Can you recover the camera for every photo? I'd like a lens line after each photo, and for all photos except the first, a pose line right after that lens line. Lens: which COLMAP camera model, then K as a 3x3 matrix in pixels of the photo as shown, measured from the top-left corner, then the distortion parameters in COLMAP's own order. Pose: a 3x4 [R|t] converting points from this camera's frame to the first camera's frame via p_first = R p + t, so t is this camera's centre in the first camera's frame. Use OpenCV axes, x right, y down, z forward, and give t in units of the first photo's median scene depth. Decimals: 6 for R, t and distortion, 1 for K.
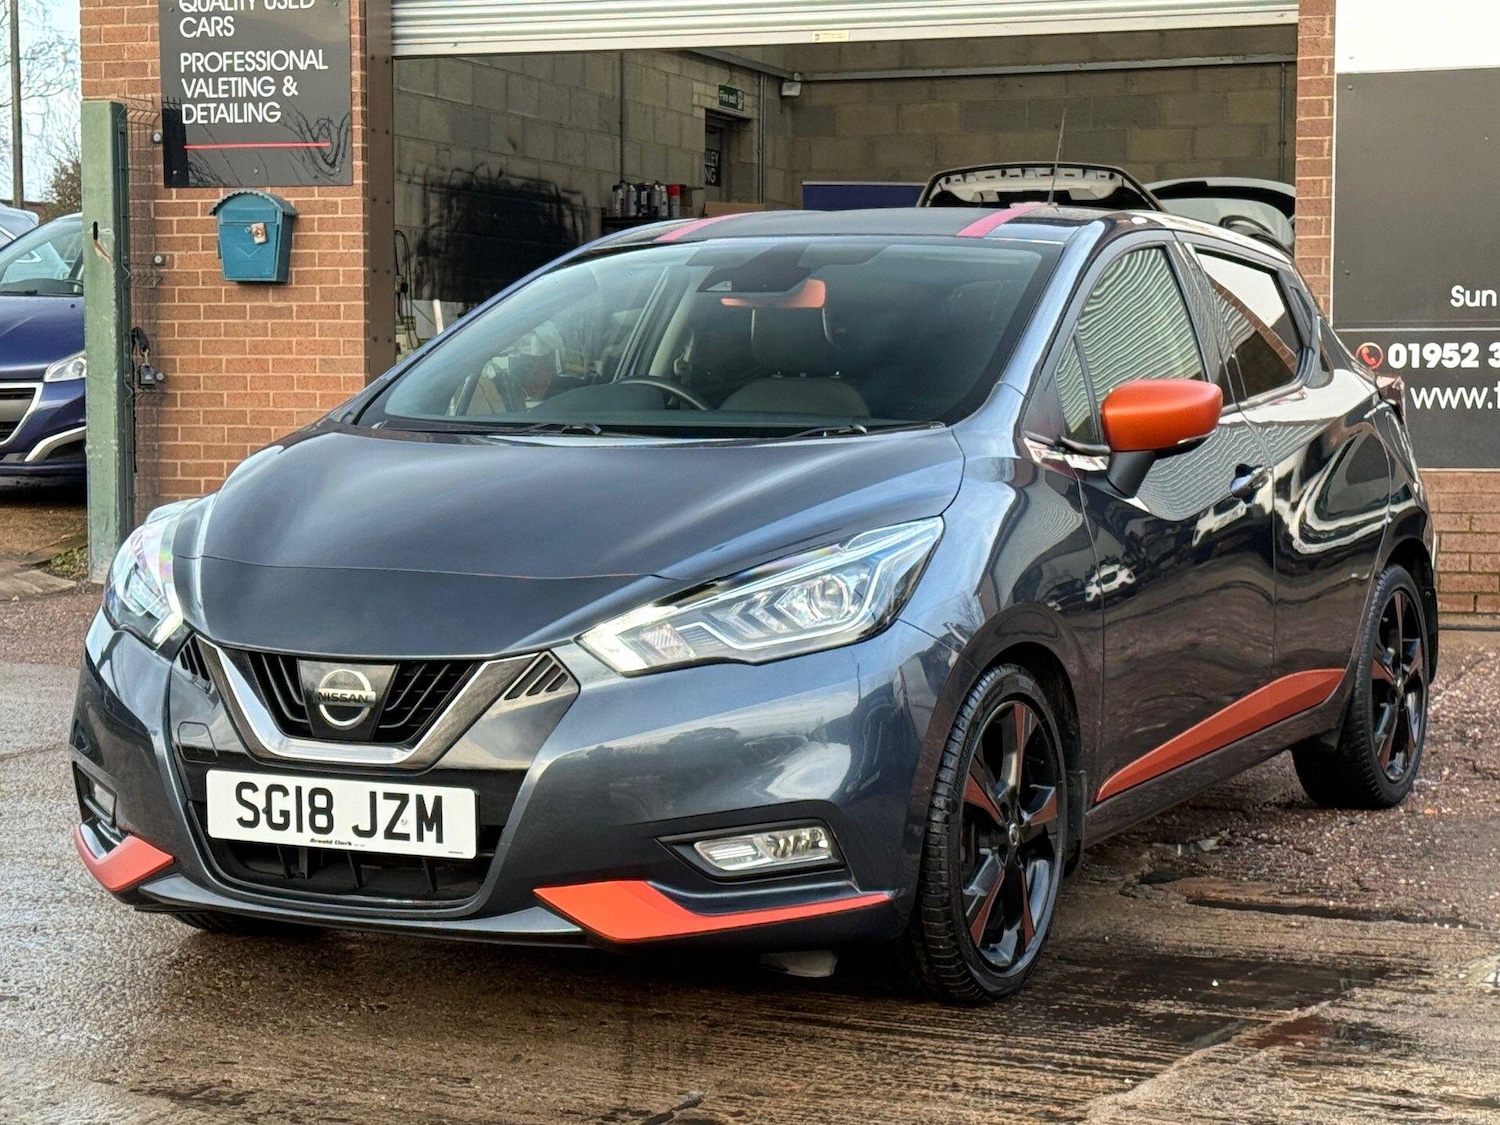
lens RADIAL K [[3167.2, 0, 735.1], [0, 3167.2, 591.8], [0, 0, 1]] dist [0.177429, 0.120784]
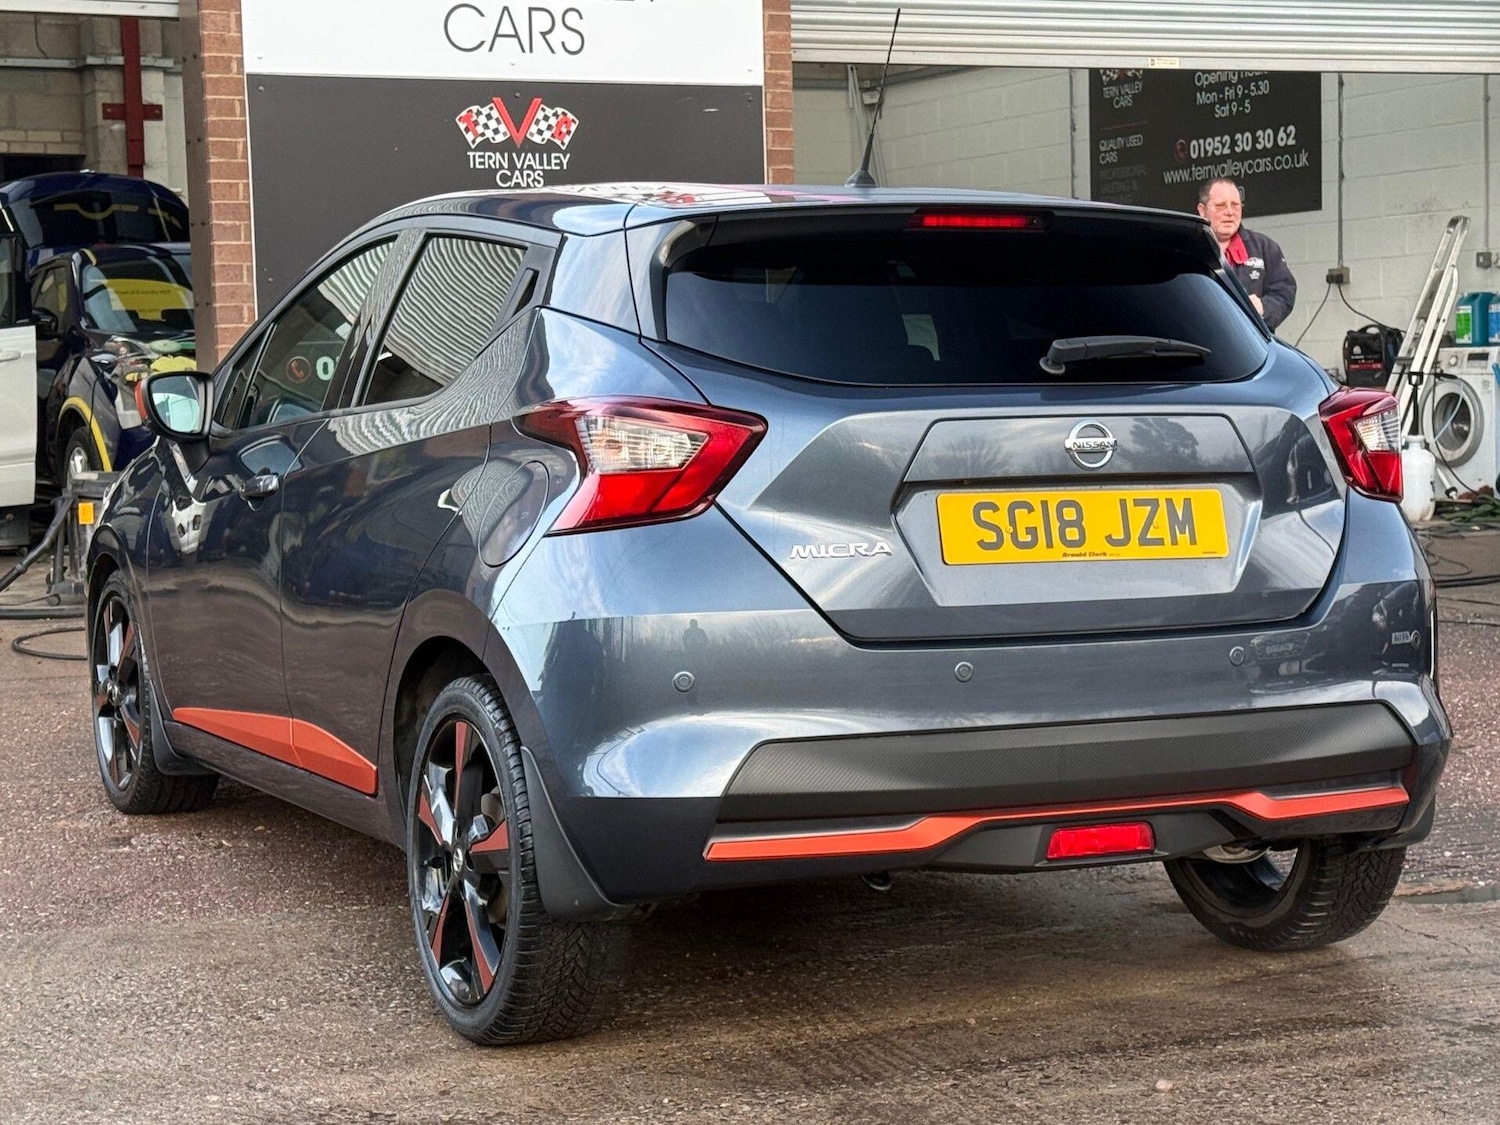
lens RADIAL K [[2961.0, 0, 730.6], [0, 2961.0, 566.3], [0, 0, 1]] dist [0.170280, -0.077014]
pose [[0.692694, -0.068962, 0.717927, -0.753850], [0.076364, 0.996836, 0.022073, -0.048285], [-0.717178, 0.039534, 0.695768, 0.579673]]
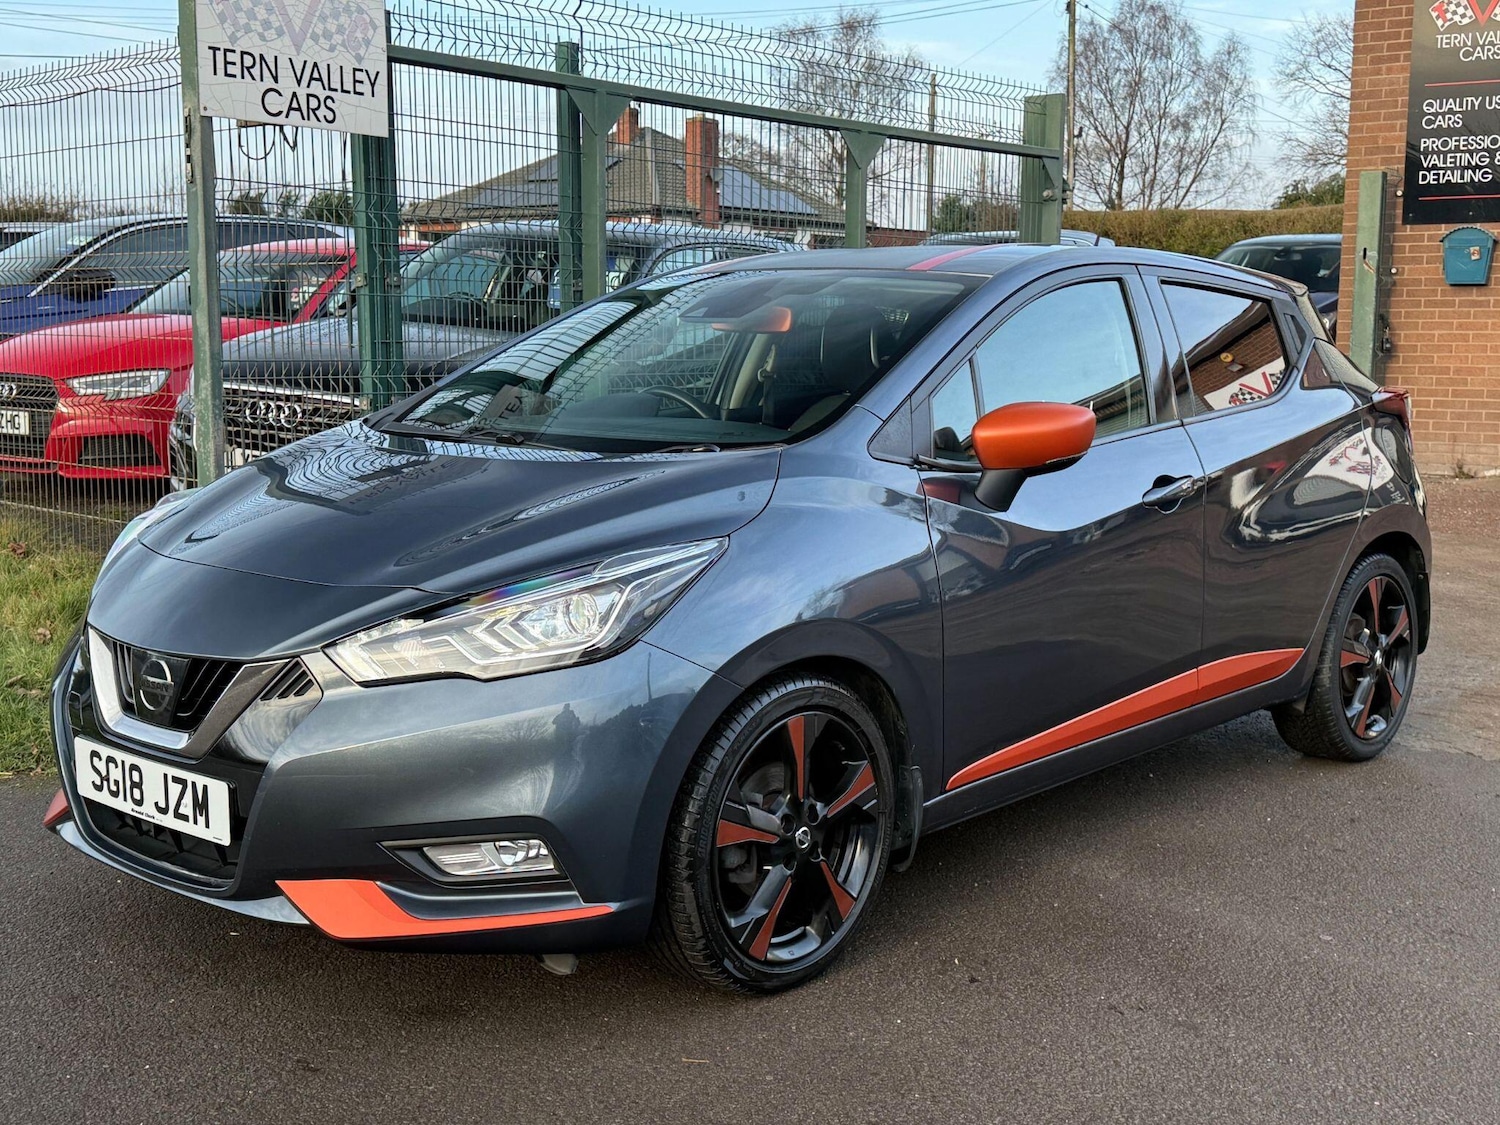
lens RADIAL K [[1772.0, 0, 750.0], [0, 1772.0, 562.5], [0, 0, 1]] dist [0.164217, 0.005732]
pose [[0.963394, 0.044977, -0.264289, 0.217685], [-0.032114, 0.998089, 0.052790, -0.044244], [0.266159, -0.042370, 0.962998, 0.413884]]
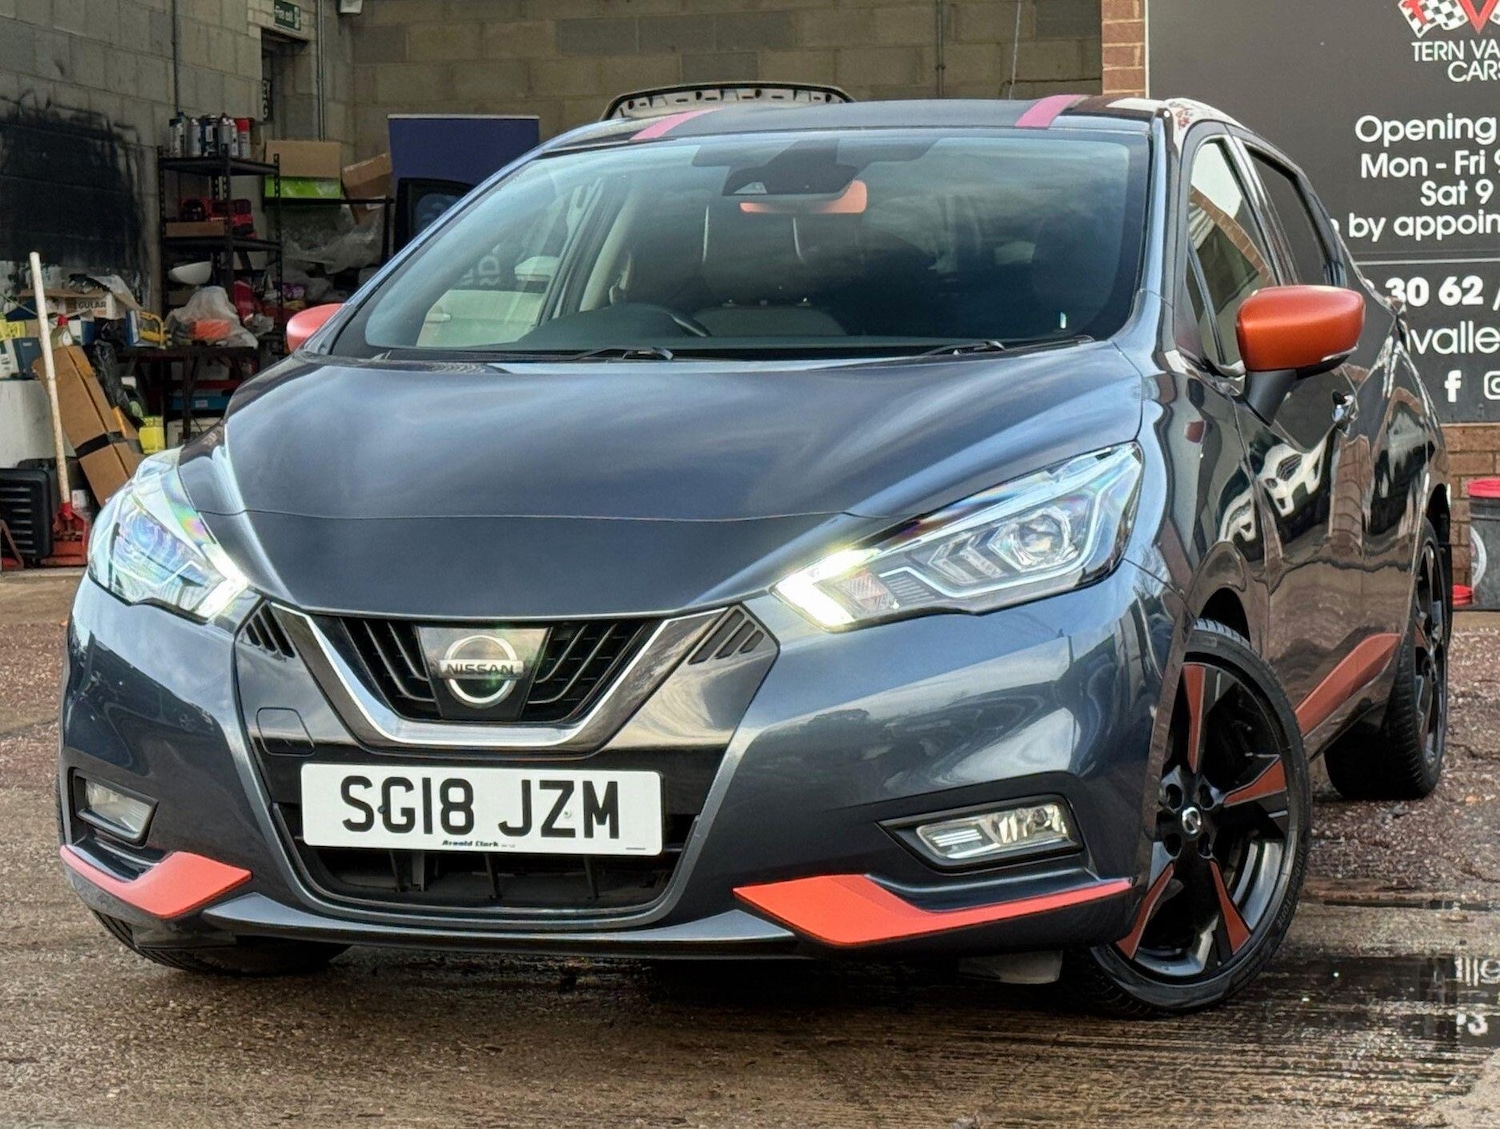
lens RADIAL K [[3835.0, 0, 641.1], [0, 3835.0, 591.7], [0, 0, 1]] dist [0.181822, 0.276847]
pose [[0.989141, -0.027081, 0.144451, -0.206314], [0.028738, 0.999543, -0.009398, 0.021502], [-0.144131, 0.013447, 0.989467, -0.000846]]
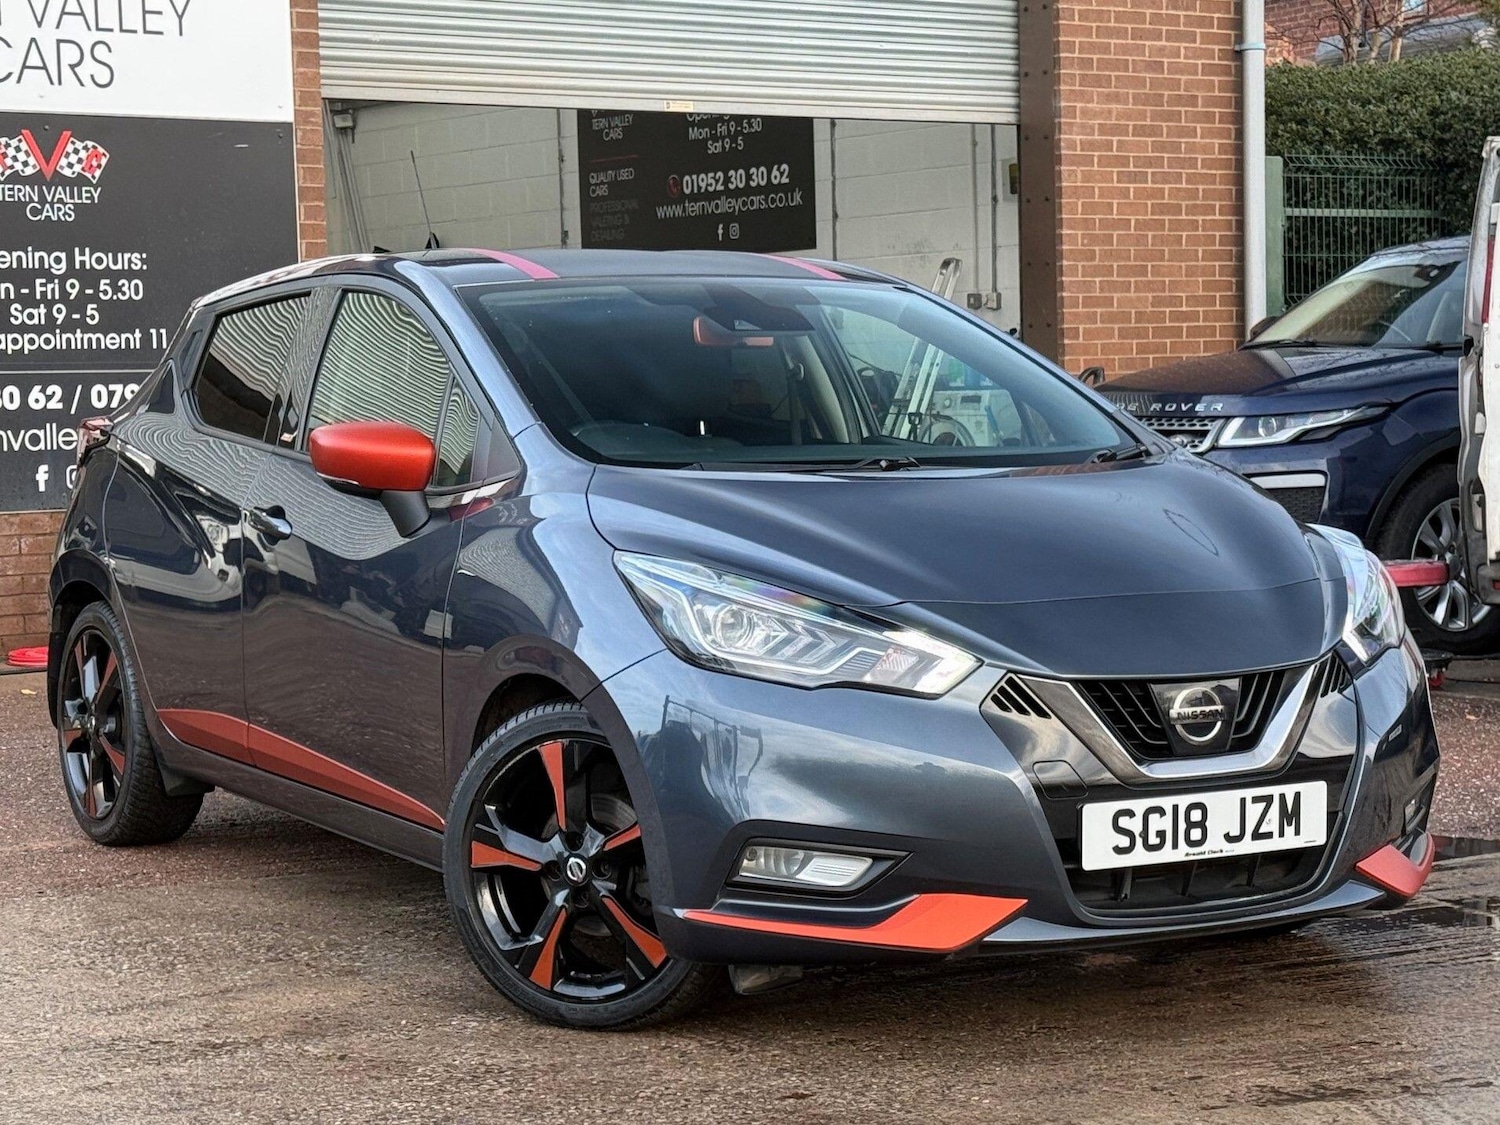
lens RADIAL K [[3337.6, 0, 746.0], [0, 3337.6, 601.5], [0, 0, 1]] dist [0.178106, 0.005876]
pose [[0.542414, -0.070422, 0.837155, -1.028715], [0.083991, 0.996034, 0.029367, -0.044634], [-0.835903, 0.054384, 0.546177, 0.472834]]
